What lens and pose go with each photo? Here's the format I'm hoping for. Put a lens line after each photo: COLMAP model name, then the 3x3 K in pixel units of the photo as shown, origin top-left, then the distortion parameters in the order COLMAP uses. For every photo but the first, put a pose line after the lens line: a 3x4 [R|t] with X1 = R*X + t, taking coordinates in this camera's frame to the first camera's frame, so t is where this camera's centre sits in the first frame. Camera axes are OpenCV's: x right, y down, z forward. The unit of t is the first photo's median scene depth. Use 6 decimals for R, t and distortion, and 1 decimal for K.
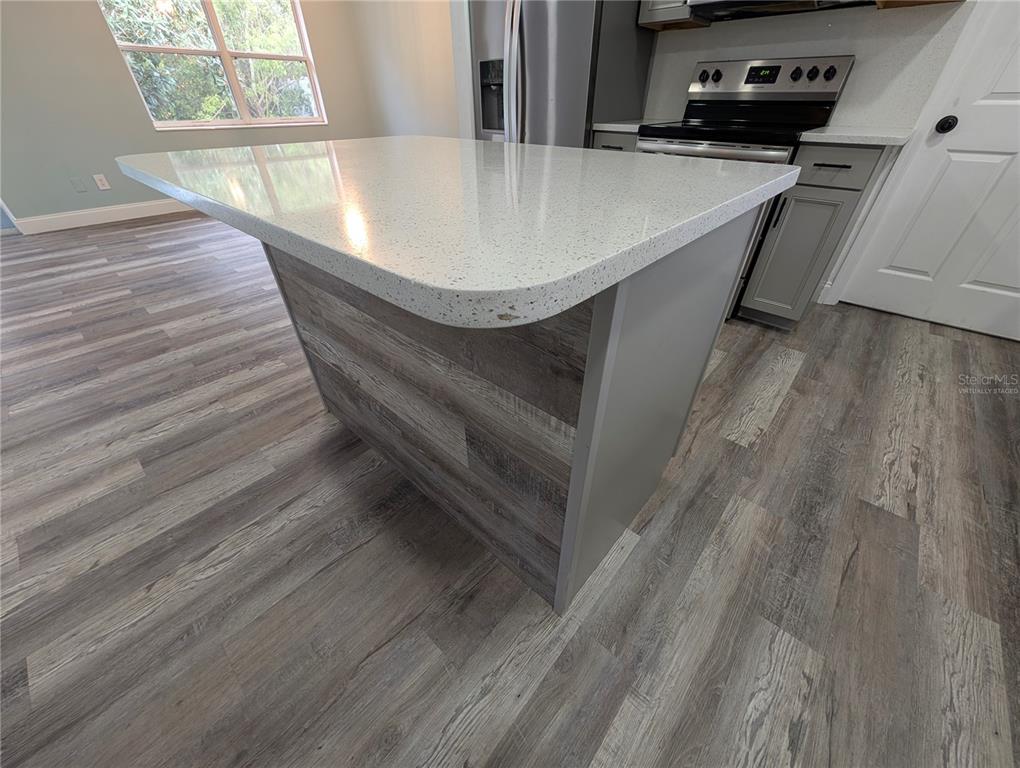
lens RADIAL K [[389.0, 0, 510.7], [0, 389.0, 389.5], [0, 0, 1]] dist [-0.000222, -0.000115]
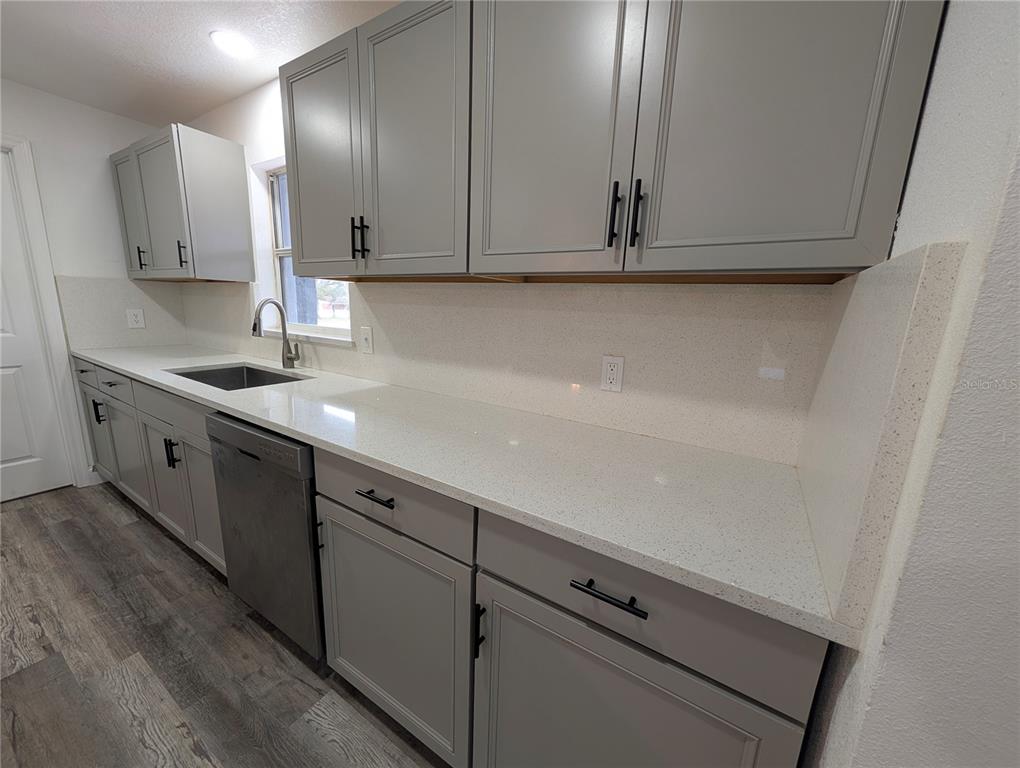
lens RADIAL K [[389.0, 0, 510.7], [0, 389.0, 389.5], [0, 0, 1]] dist [-0.000222, -0.000115]
pose [[-0.166324, -0.213302, 0.962725, -0.120542], [0.557789, 0.784757, 0.270237, 0.104896], [-0.813147, 0.581944, -0.011547, -0.398799]]
